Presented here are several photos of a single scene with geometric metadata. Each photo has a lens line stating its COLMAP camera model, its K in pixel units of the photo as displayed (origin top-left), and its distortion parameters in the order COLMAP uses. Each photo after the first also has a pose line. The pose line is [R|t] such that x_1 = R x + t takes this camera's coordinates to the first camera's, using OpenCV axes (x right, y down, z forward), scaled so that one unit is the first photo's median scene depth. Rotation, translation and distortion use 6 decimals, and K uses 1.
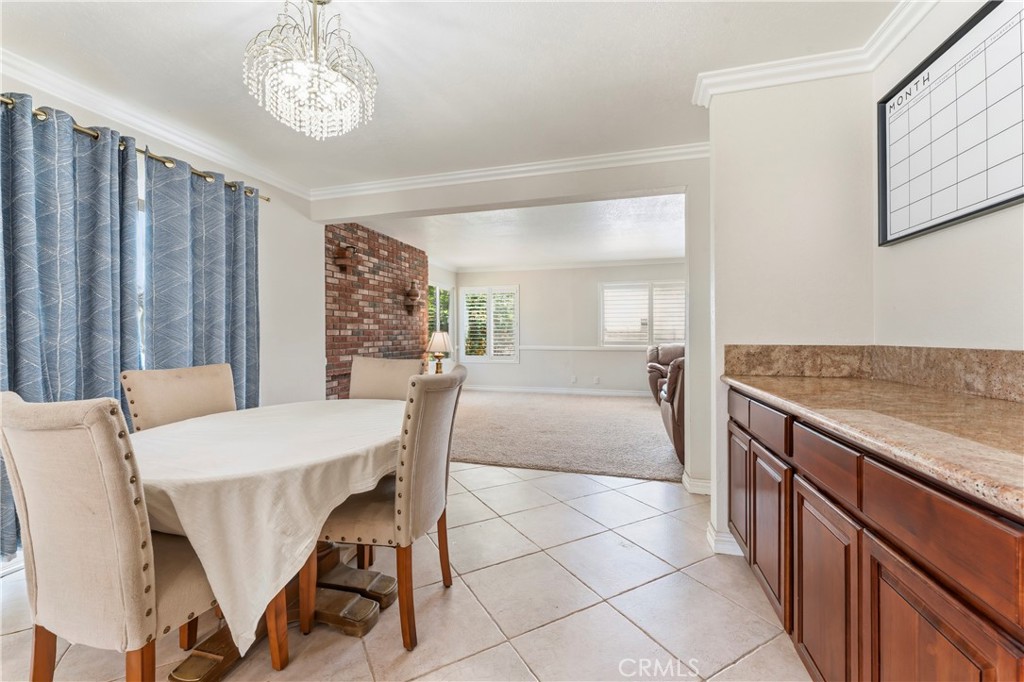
lens RADIAL K [[416.9, 0, 510.4], [0, 416.9, 334.5], [0, 0, 1]] dist [-0.004147, 0.000709]
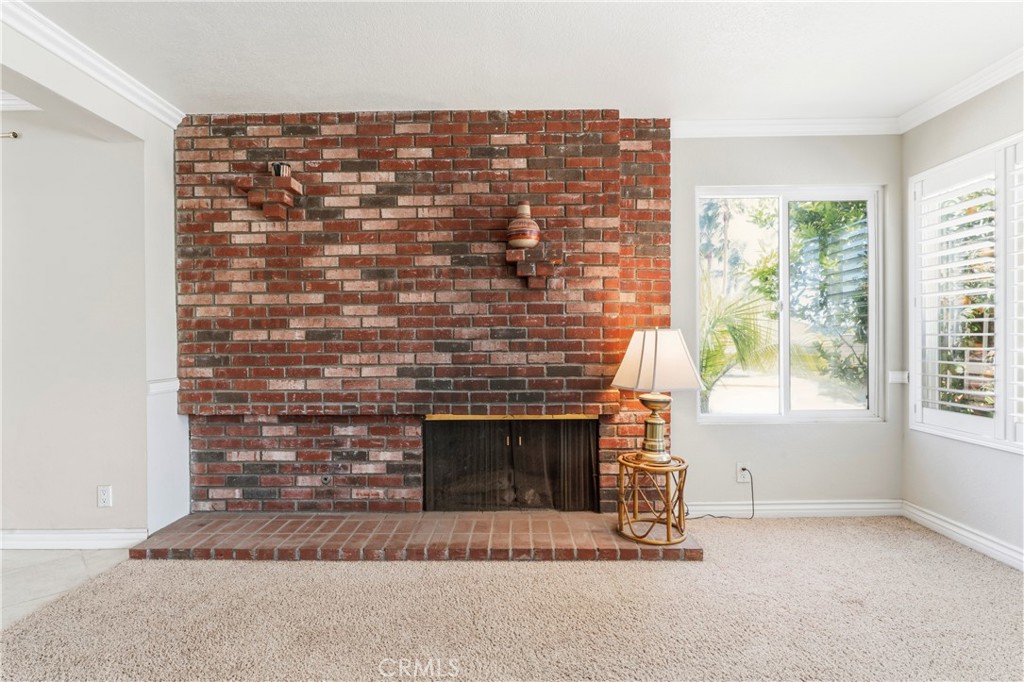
lens RADIAL K [[520.5, 0, 506.1], [0, 520.5, 345.0], [0, 0, 1]] dist [-0.003418, -0.000057]
pose [[0.250445, 0.009067, -0.968088, 0.268528], [0.003867, 0.999939, 0.010365, 0.002338], [0.968123, -0.006339, 0.250394, 0.999093]]
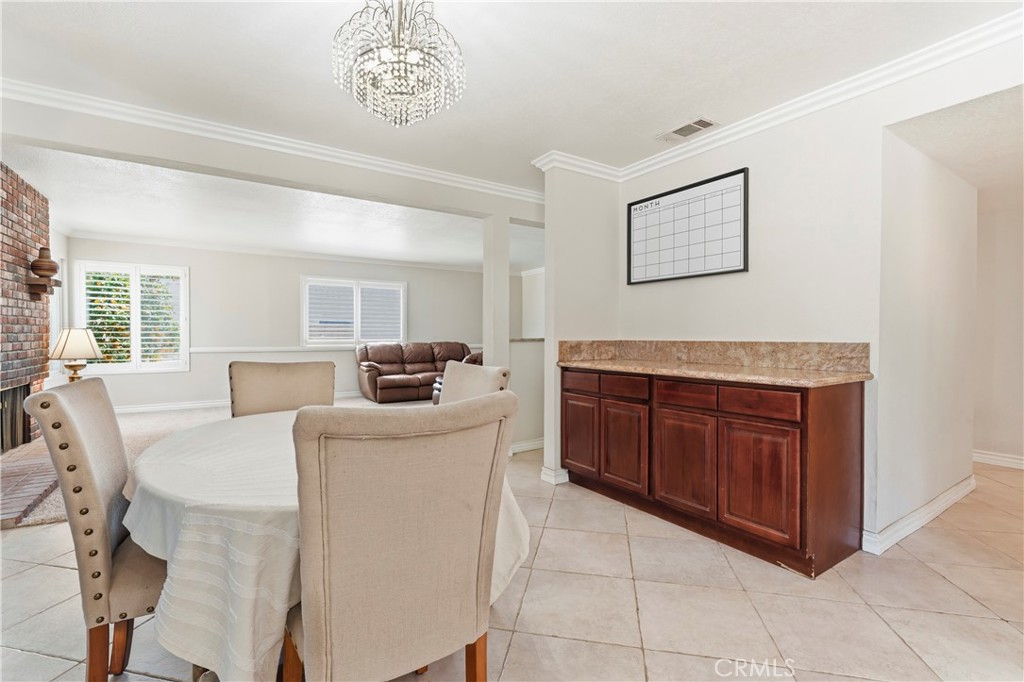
lens RADIAL K [[448.1, 0, 511.3], [0, 448.1, 338.6], [0, 0, 1]] dist [-0.002949, -0.000428]
pose [[0.654254, -0.004541, 0.756261, -0.325630], [-0.003583, 0.999952, 0.009104, 0.001169], [-0.756267, -0.008666, 0.654206, 0.041171]]
